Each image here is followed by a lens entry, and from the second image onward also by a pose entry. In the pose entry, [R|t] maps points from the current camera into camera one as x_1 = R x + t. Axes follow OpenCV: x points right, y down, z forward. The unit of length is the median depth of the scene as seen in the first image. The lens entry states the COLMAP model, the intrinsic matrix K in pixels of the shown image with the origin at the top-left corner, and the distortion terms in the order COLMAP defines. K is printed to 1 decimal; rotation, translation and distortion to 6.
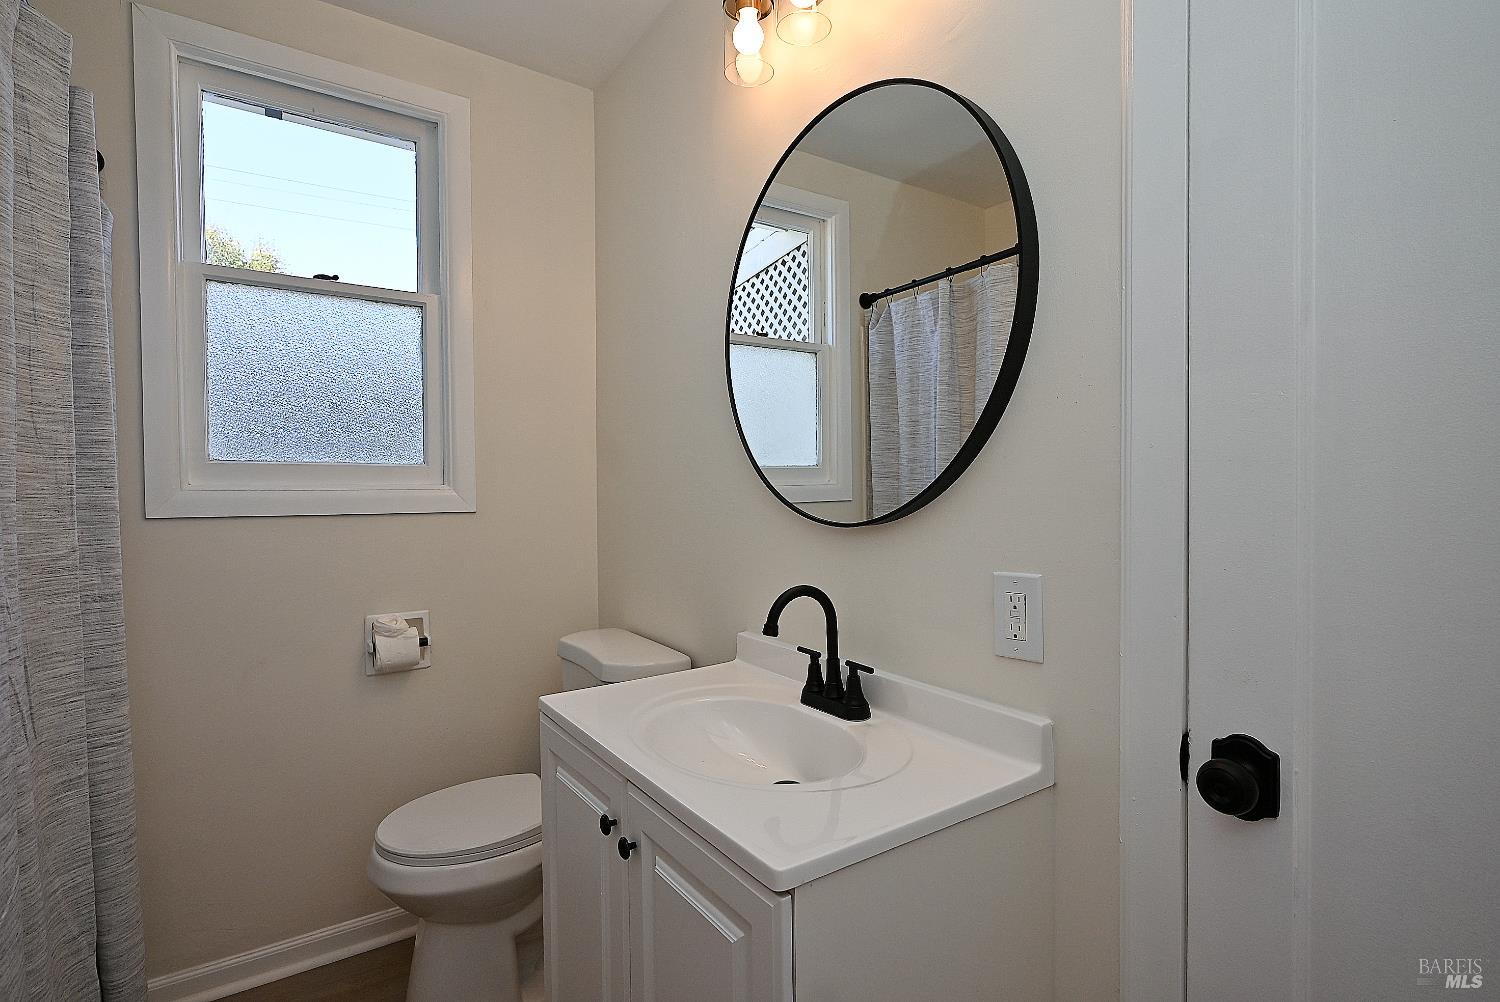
lens RADIAL K [[738.8, 0, 752.1], [0, 738.8, 500.1], [0, 0, 1]] dist [-0.002285, 0.000352]
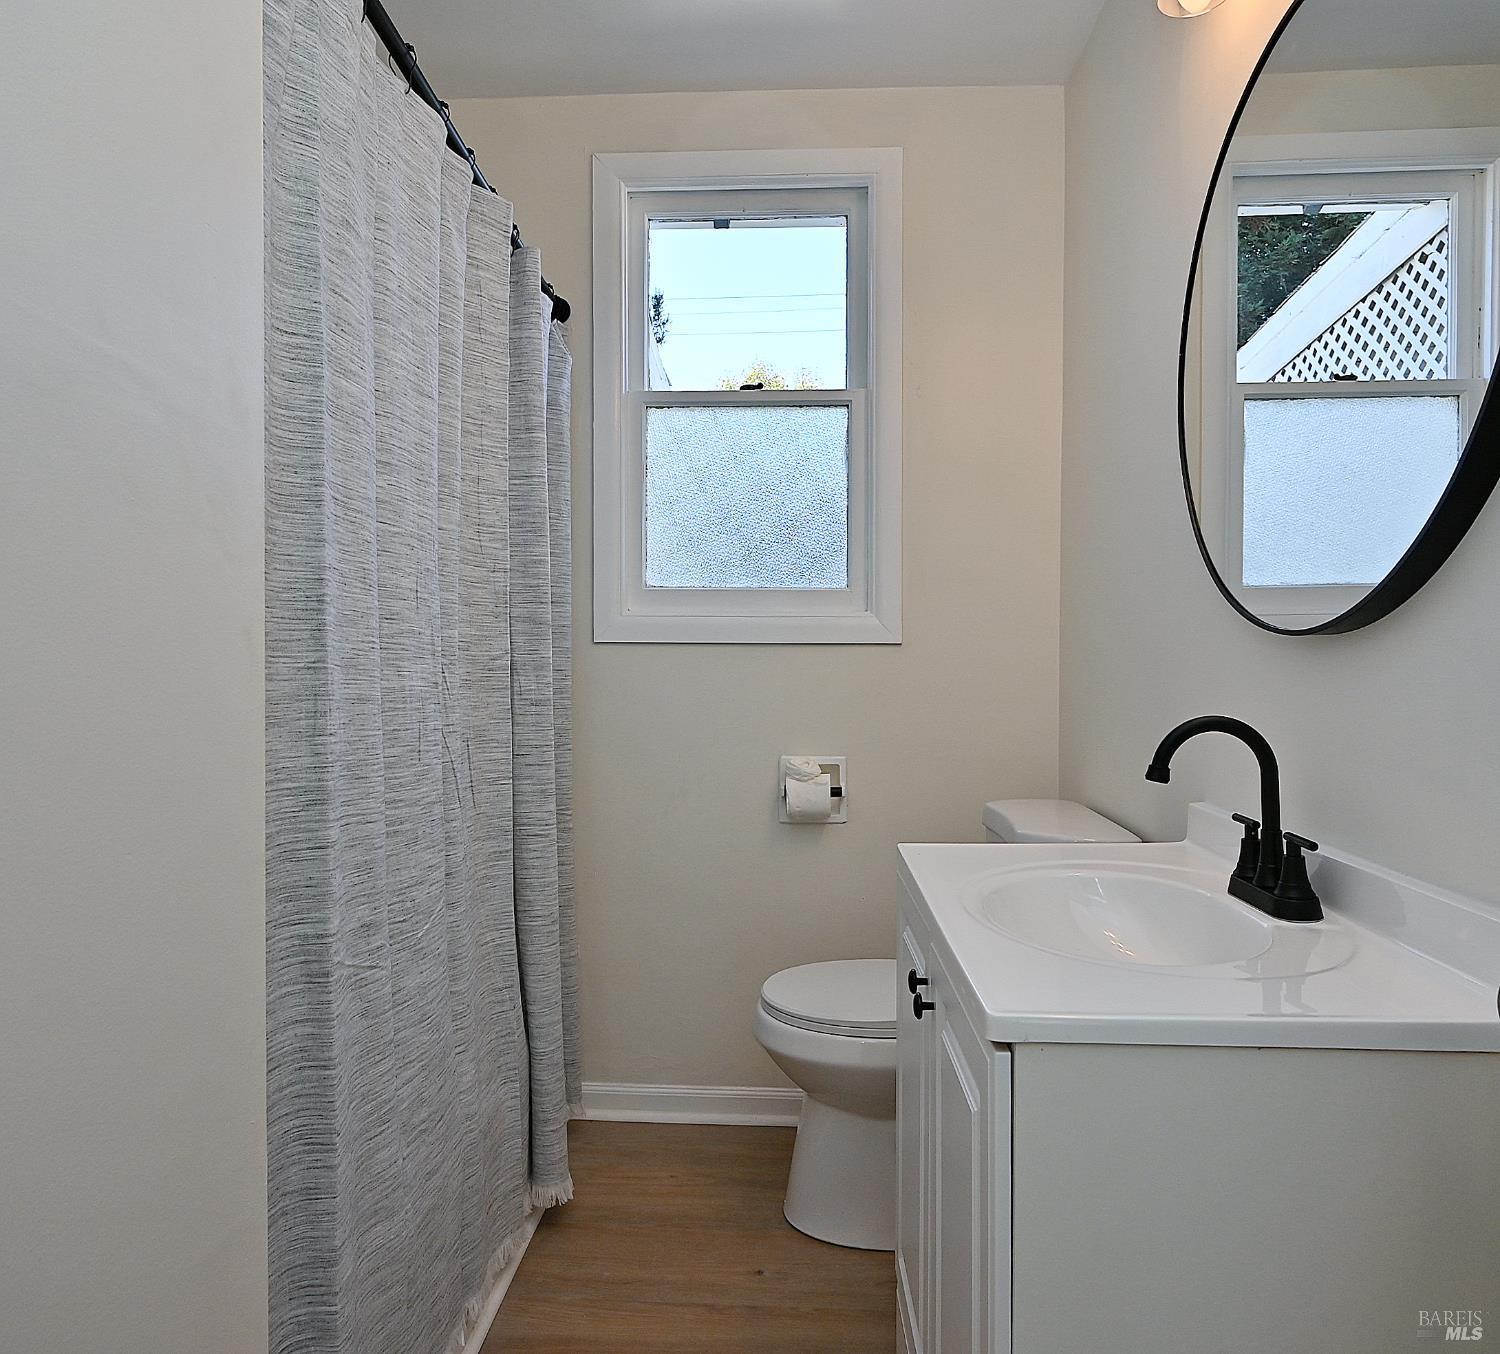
lens RADIAL K [[1030.9, 0, 745.9], [0, 1030.9, 678.8], [0, 0, 1]] dist [-0.009523, -0.003873]
pose [[0.790251, 0.016261, -0.612567, 0.221240], [-0.017363, 0.999841, 0.004142, 0.059982], [0.612537, 0.007363, 0.790408, -0.022223]]
